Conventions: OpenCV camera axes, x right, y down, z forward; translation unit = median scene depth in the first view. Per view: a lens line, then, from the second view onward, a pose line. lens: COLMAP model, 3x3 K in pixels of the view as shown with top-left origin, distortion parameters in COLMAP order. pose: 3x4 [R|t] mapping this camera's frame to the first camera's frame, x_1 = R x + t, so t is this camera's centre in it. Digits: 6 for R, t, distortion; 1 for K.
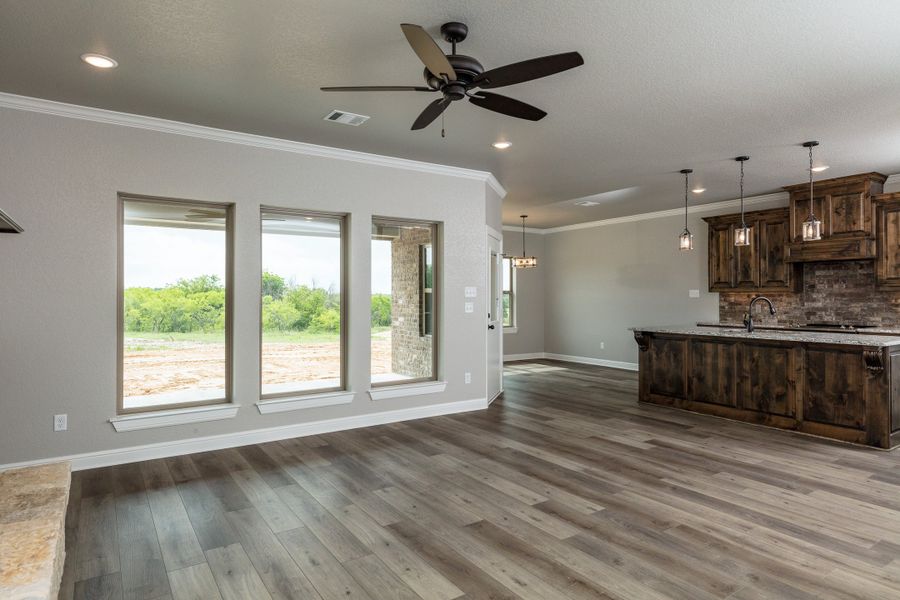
lens RADIAL K [[524.7, 0, 458.5], [0, 524.7, 283.7], [0, 0, 1]] dist [0.021809, -0.001031]
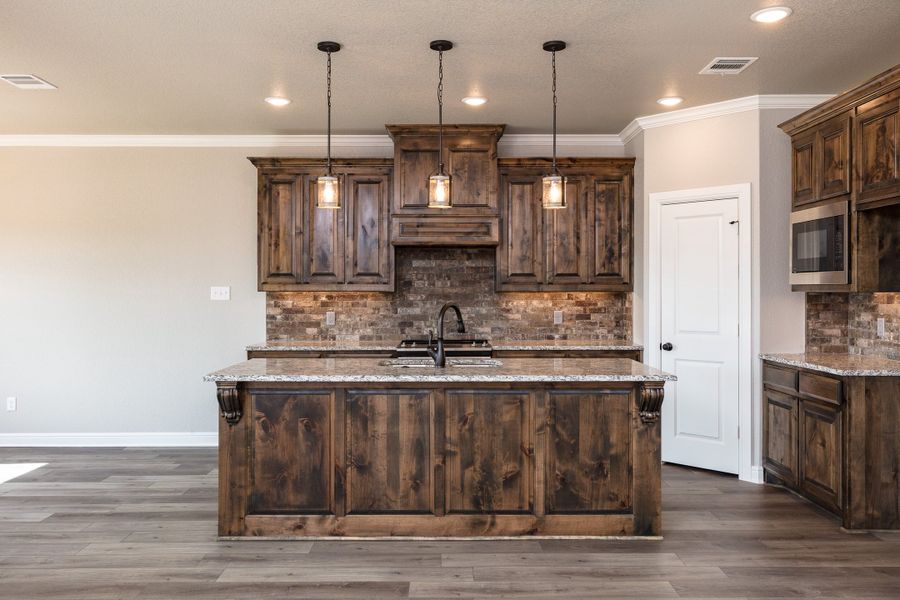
lens RADIAL K [[718.1, 0, 449.6], [0, 718.1, 286.5], [0, 0, 1]] dist [-0.000599, -0.000371]
pose [[0.568103, 0.006715, 0.822930, -0.052387], [-0.020847, 0.999763, 0.006234, 0.002596], [-0.822694, -0.020697, 0.568108, 0.514028]]
